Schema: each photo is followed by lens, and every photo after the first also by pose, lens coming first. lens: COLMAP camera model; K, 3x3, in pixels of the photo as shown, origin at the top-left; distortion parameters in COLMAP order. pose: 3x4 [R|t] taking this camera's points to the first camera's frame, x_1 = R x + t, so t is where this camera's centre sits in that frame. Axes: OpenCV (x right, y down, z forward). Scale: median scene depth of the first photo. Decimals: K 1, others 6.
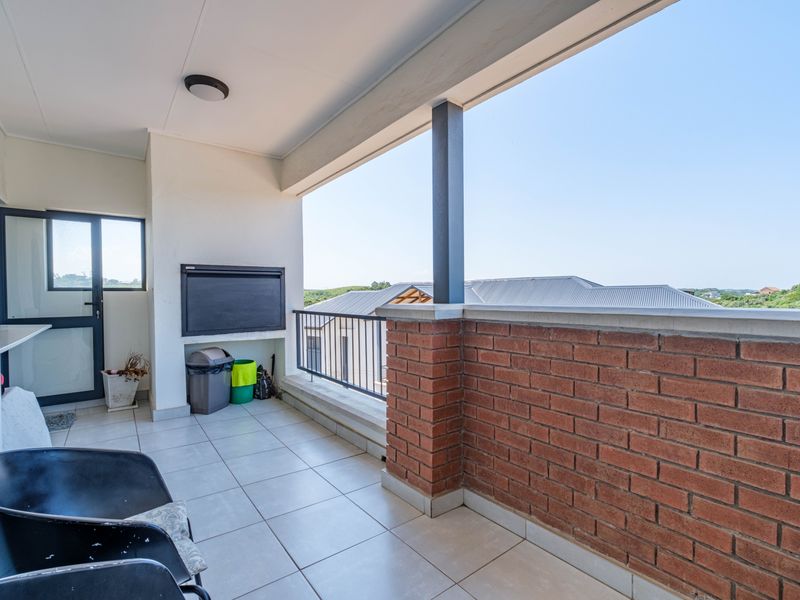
lens RADIAL K [[381.7, 0, 399.3], [0, 381.7, 300.8], [0, 0, 1]] dist [-0.003281, 0.000447]
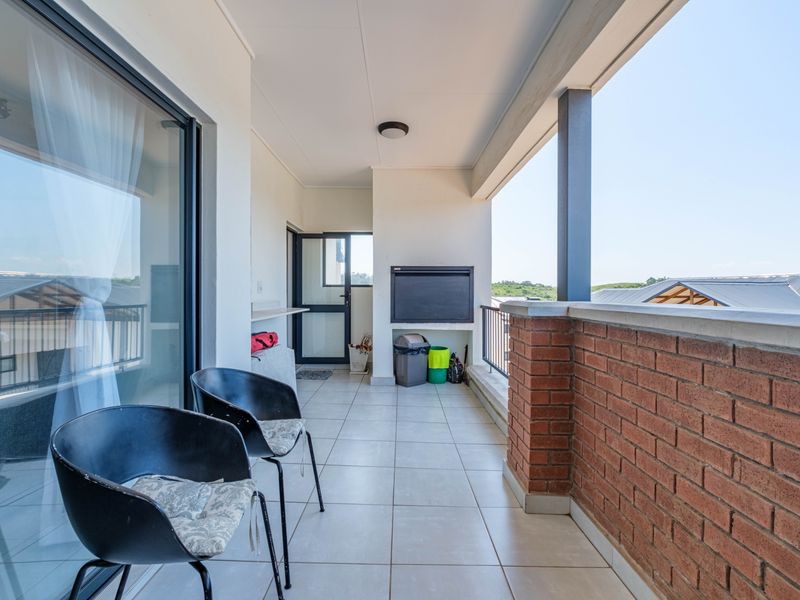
lens RADIAL K [[381.7, 0, 396.1], [0, 381.7, 295.2], [0, 0, 1]] dist [-0.003281, 0.000447]
pose [[0.793236, 0.016650, -0.608687, 0.349012], [-0.021057, 0.999778, -0.000094, 0.001366], [0.608550, 0.012891, 0.793411, -0.012642]]
